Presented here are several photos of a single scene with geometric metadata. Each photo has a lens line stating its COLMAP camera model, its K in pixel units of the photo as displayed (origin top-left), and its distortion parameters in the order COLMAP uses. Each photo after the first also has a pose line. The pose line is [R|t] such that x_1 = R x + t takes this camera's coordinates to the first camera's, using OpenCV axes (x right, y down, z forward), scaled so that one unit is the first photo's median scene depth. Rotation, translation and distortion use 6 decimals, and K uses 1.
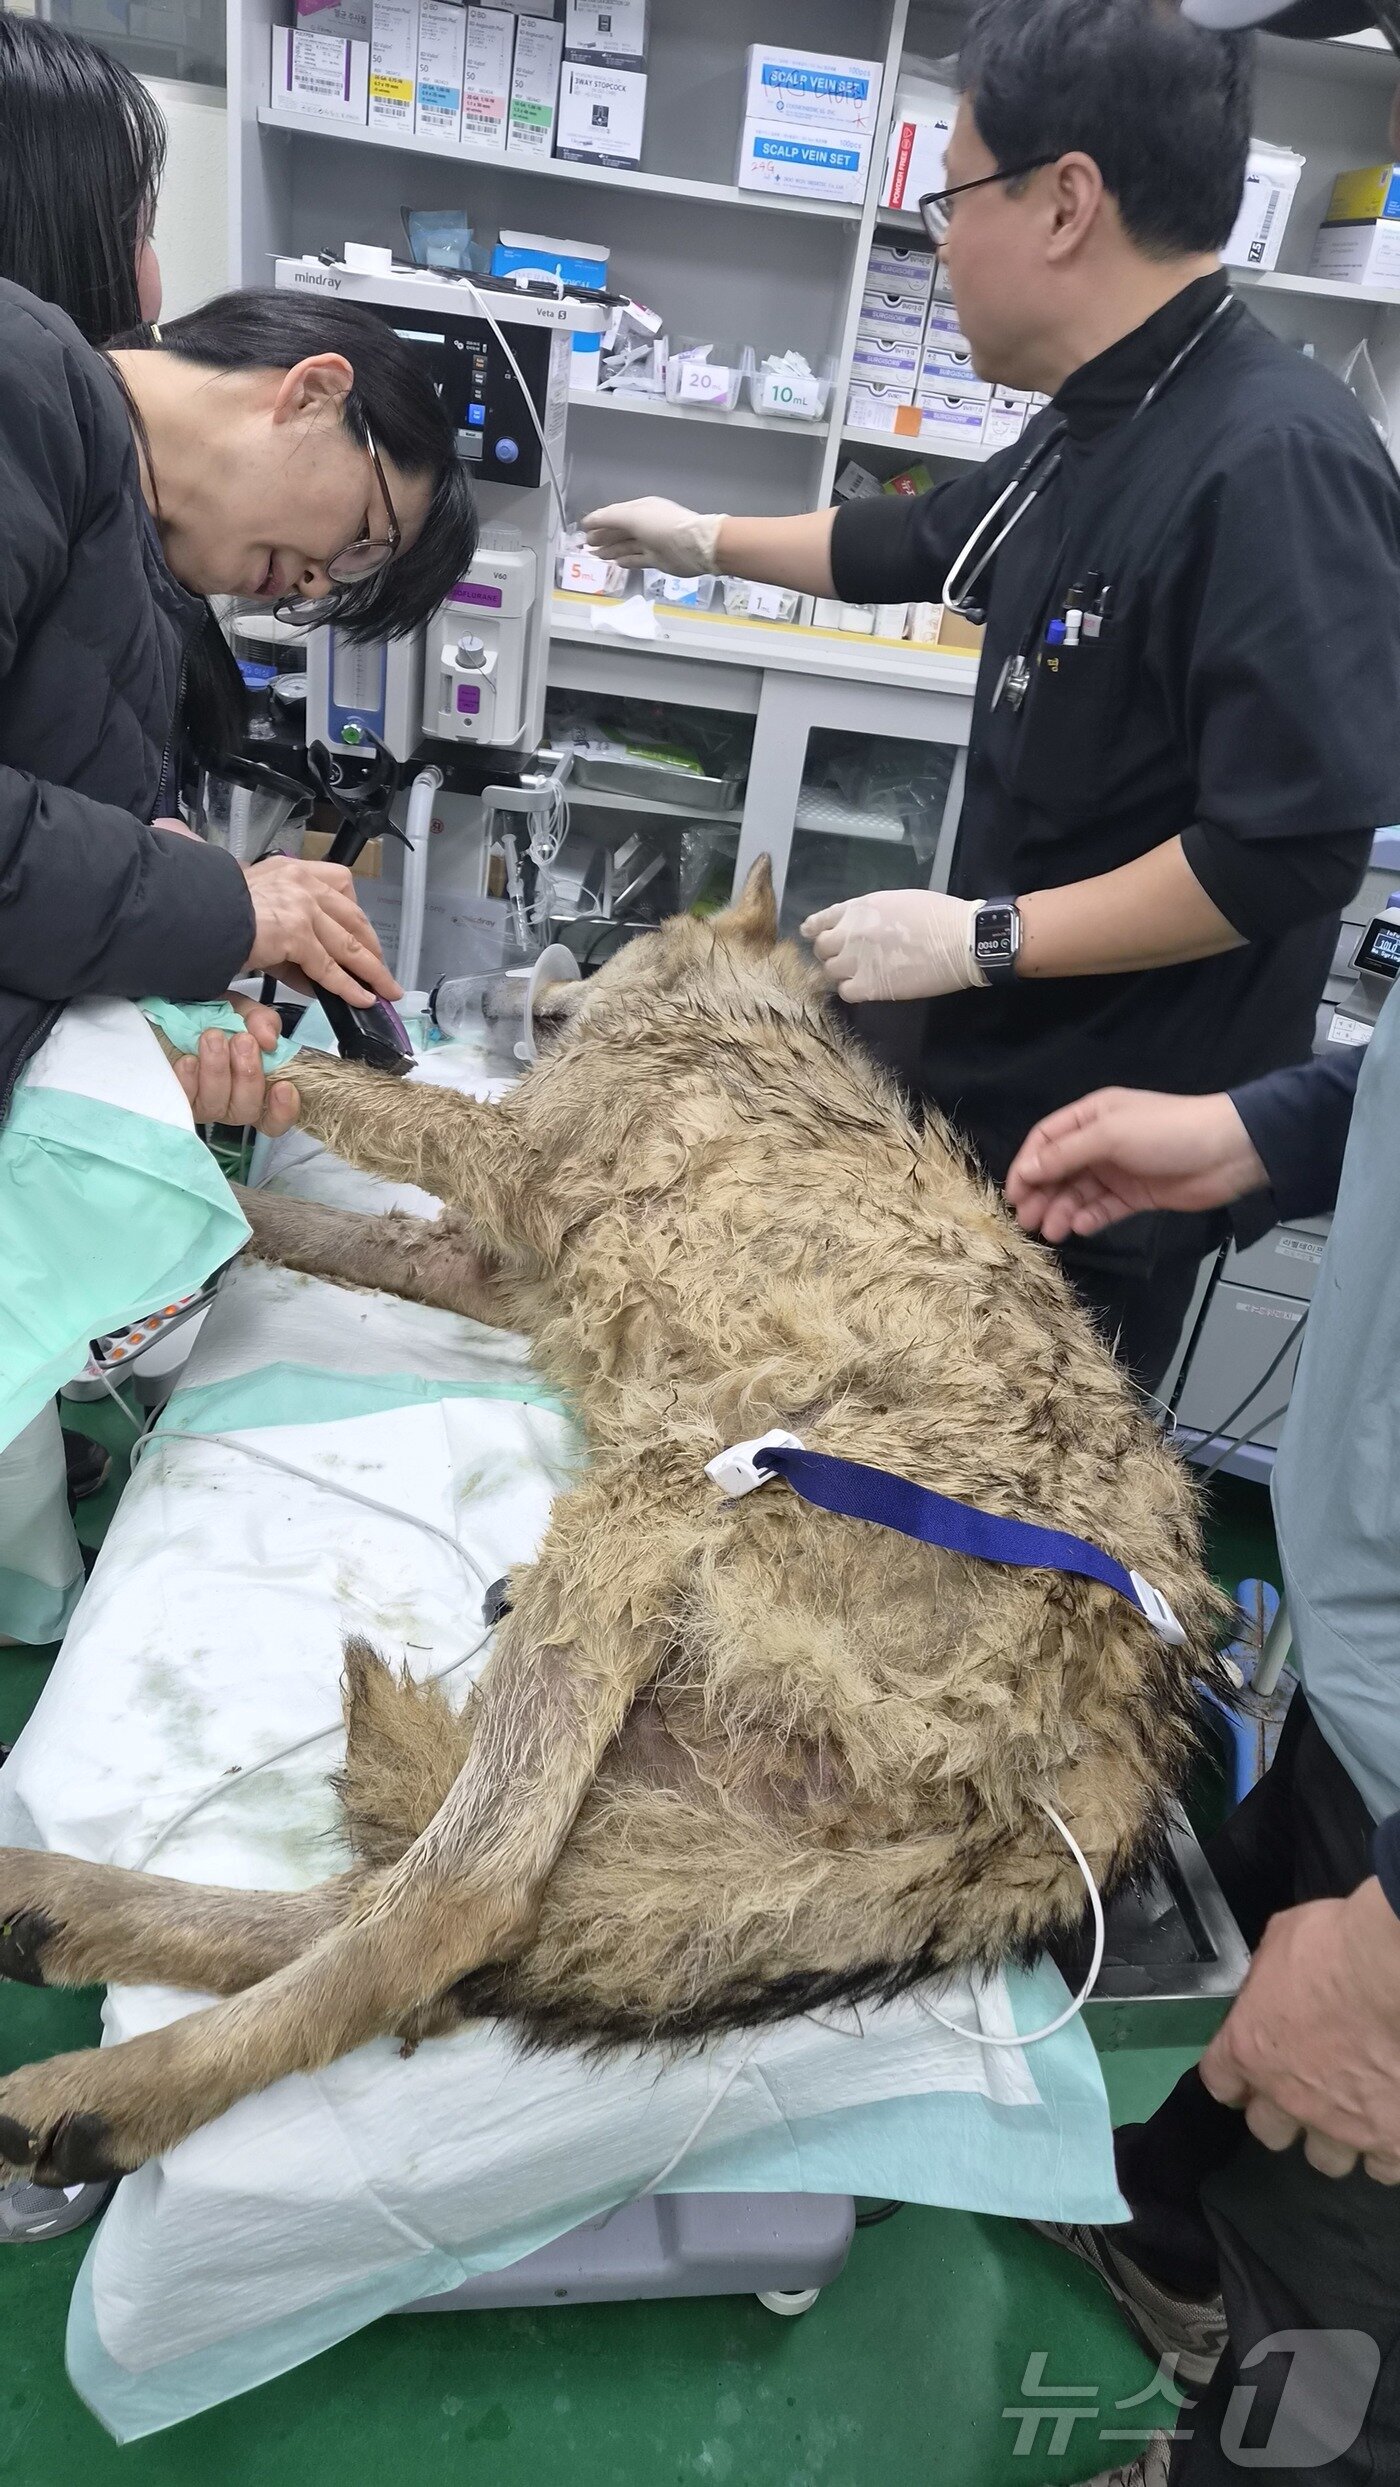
lens RADIAL K [[1661.4, 0, 655.5], [0, 1661.4, 1233.3], [0, 0, 1]] dist [-0.044522, 0.046007]
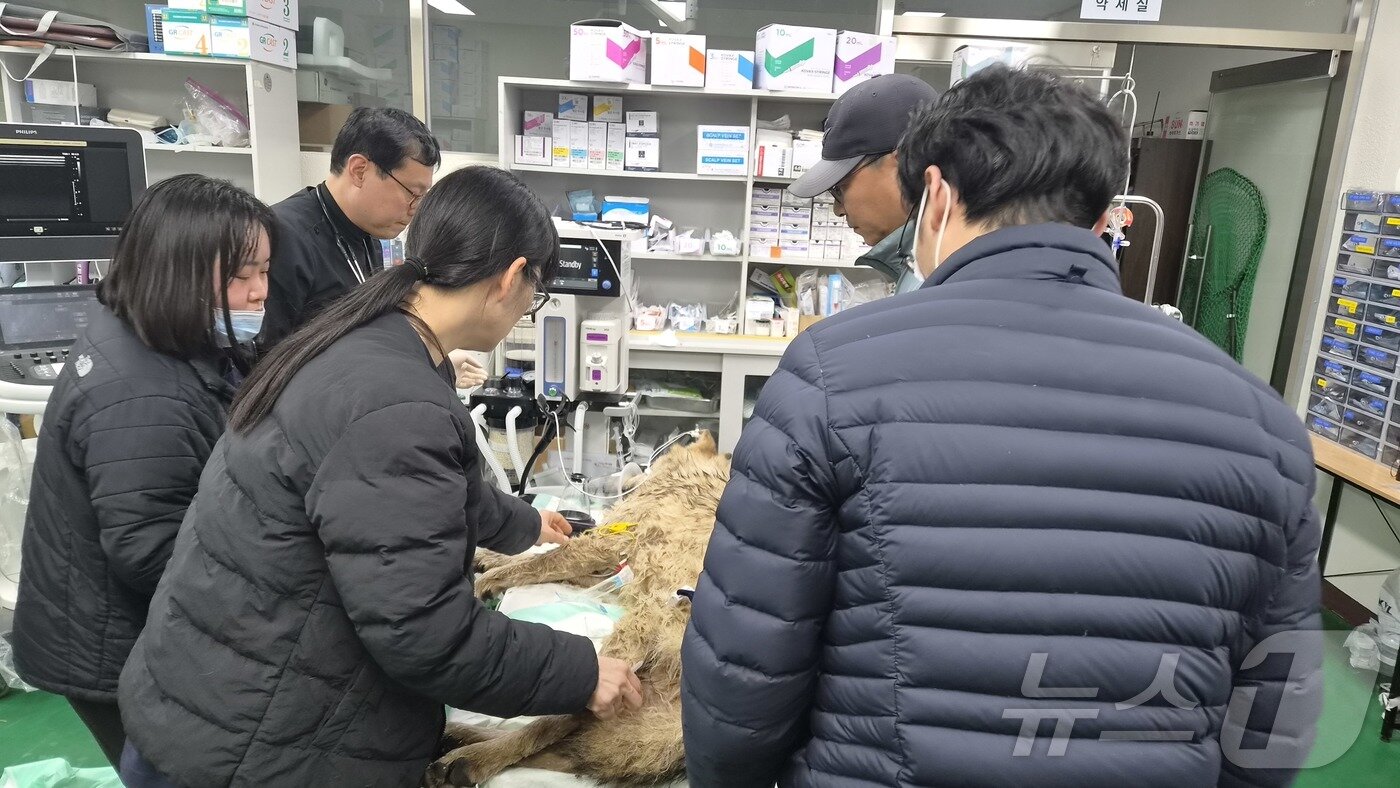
lens RADIAL K [[961.2, 0, 680.1], [0, 961.2, 398.2], [0, 0, 1]] dist [0.033875, -0.001793]
pose [[0.996204, -0.074555, -0.044940, 0.065866], [0.059004, 0.957859, -0.281114, 0.112374], [0.064005, 0.277396, 0.958621, -0.333879]]
